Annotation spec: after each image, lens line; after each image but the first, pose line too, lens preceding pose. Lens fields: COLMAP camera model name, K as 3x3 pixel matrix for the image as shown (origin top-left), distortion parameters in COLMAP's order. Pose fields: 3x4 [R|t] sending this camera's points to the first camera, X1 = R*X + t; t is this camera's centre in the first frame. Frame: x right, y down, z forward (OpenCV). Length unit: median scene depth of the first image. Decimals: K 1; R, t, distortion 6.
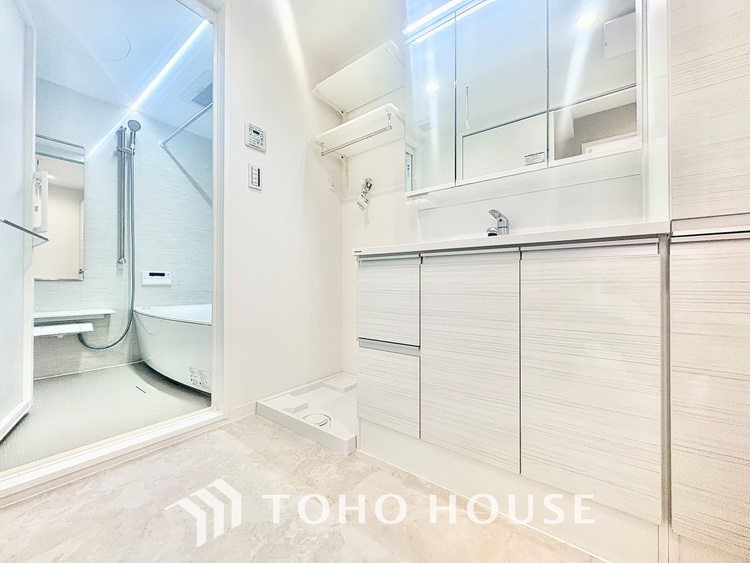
lens RADIAL K [[298.0, 0, 373.5], [0, 298.0, 282.0], [0, 0, 1]] dist [-0.001148, -0.000344]
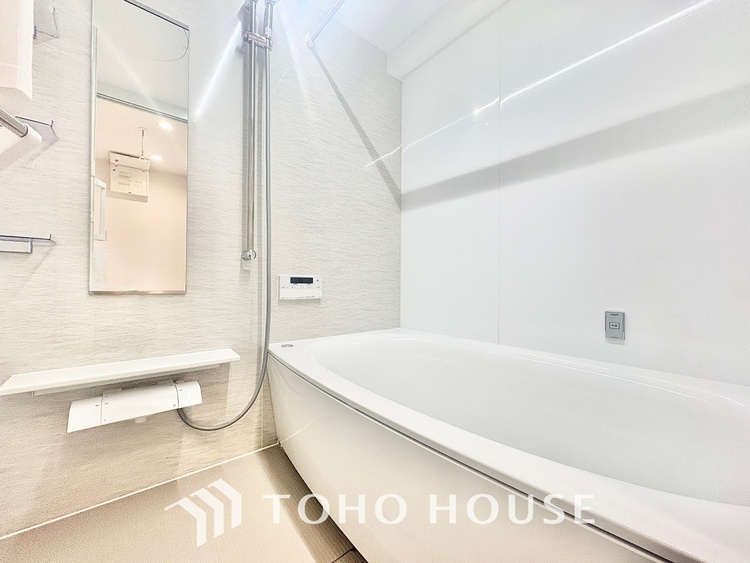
lens RADIAL K [[298.0, 0, 376.5], [0, 298.0, 282.9], [0, 0, 1]] dist [-0.001148, -0.000344]
pose [[0.975621, -0.002056, -0.219454, -0.506676], [-0.000168, 0.999949, -0.010116, -0.016493], [0.219464, 0.009907, 0.975570, 0.534169]]
